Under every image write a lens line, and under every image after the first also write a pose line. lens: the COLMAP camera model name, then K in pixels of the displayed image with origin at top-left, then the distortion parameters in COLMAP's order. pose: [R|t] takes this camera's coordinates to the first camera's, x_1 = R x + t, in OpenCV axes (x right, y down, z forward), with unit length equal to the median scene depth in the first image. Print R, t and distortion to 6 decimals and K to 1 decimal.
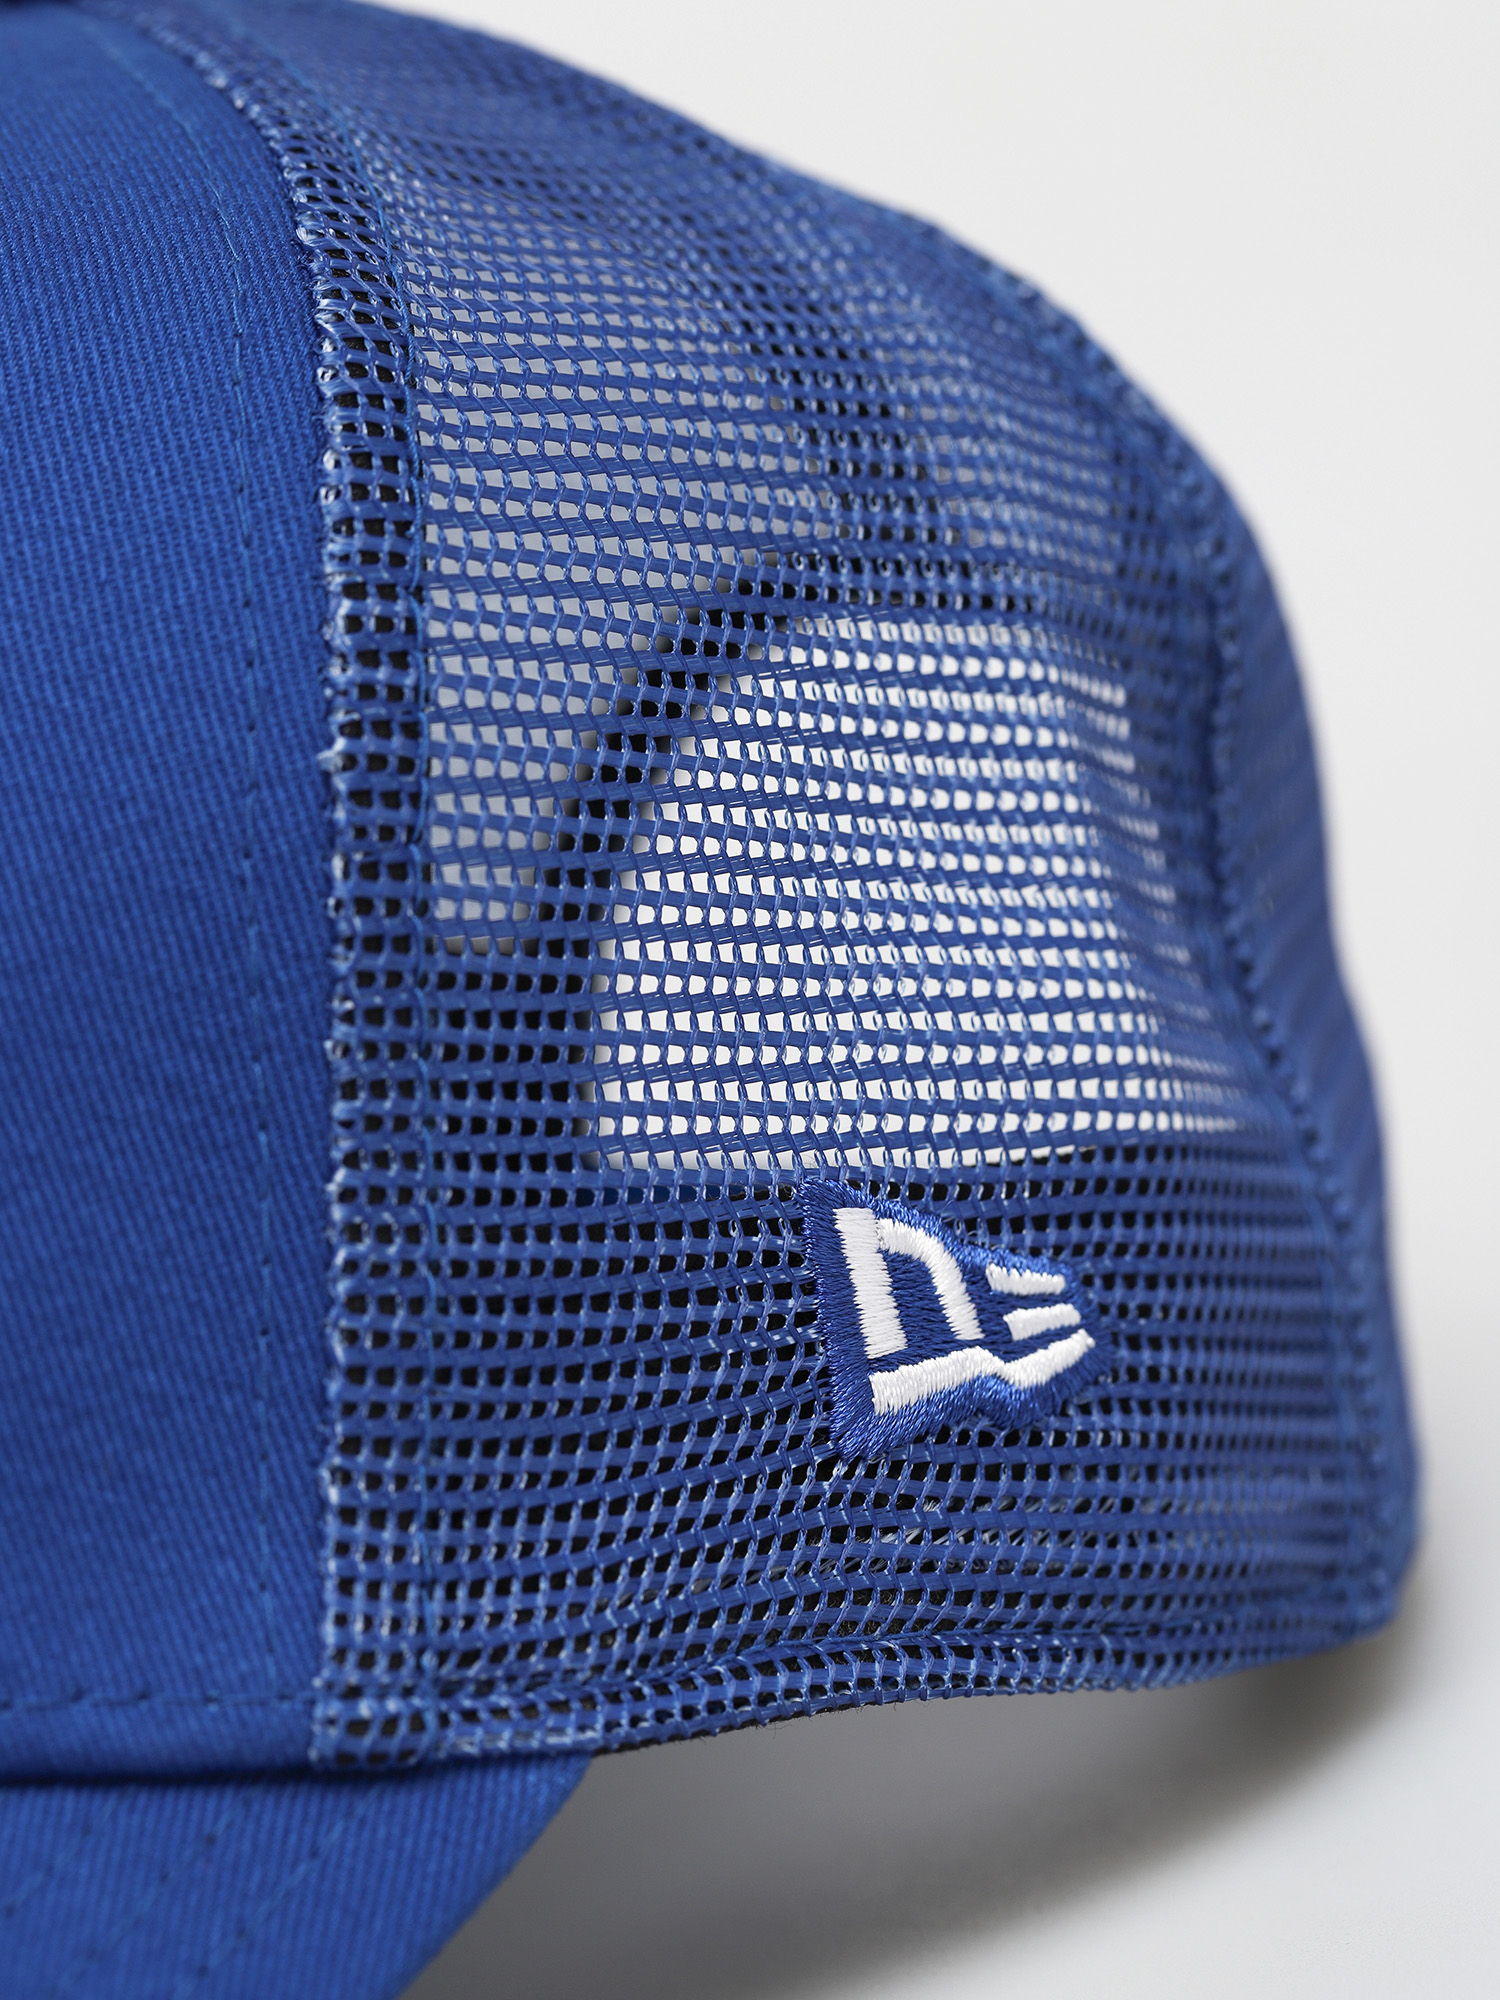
lens RADIAL K [[5705.3, 0, 750.2], [0, 5705.3, 1004.2], [0, 0, 1]] dist [-0.095834, 0.000000]
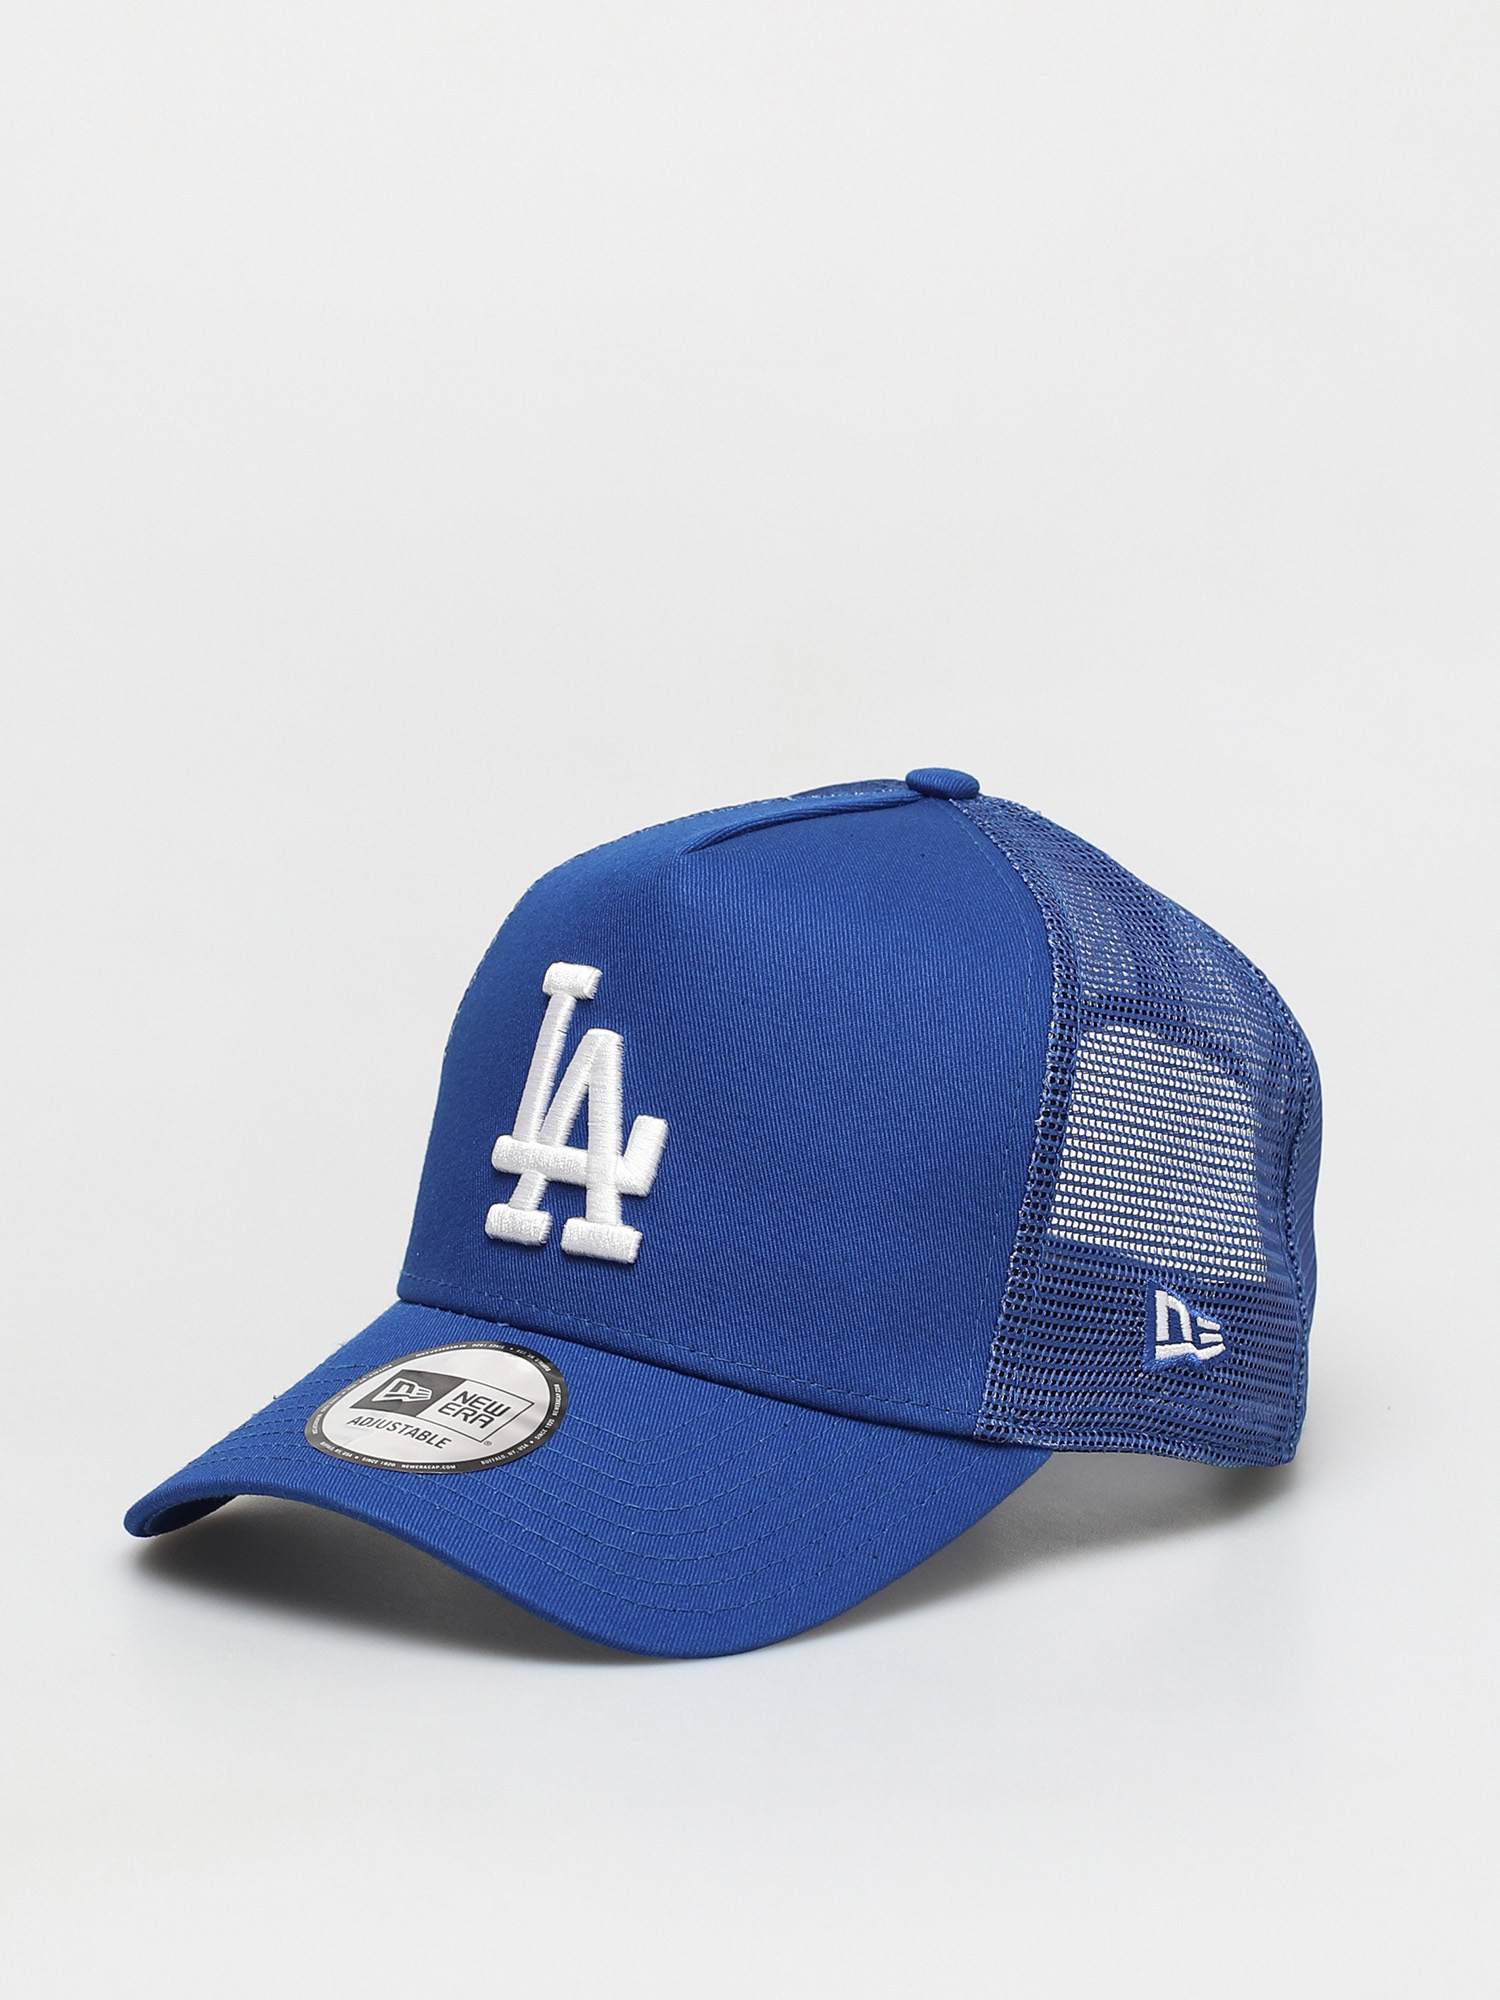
lens RADIAL K [[5705.3, 0, 750.9], [0, 5705.3, 997.1], [0, 0, 1]] dist [-0.095834, 0.000000]
pose [[0.978393, 0.195569, 0.067088, -0.428075], [-0.197266, 0.980154, 0.019621, -0.133367], [-0.061919, -0.032431, 0.997554, -1.997230]]
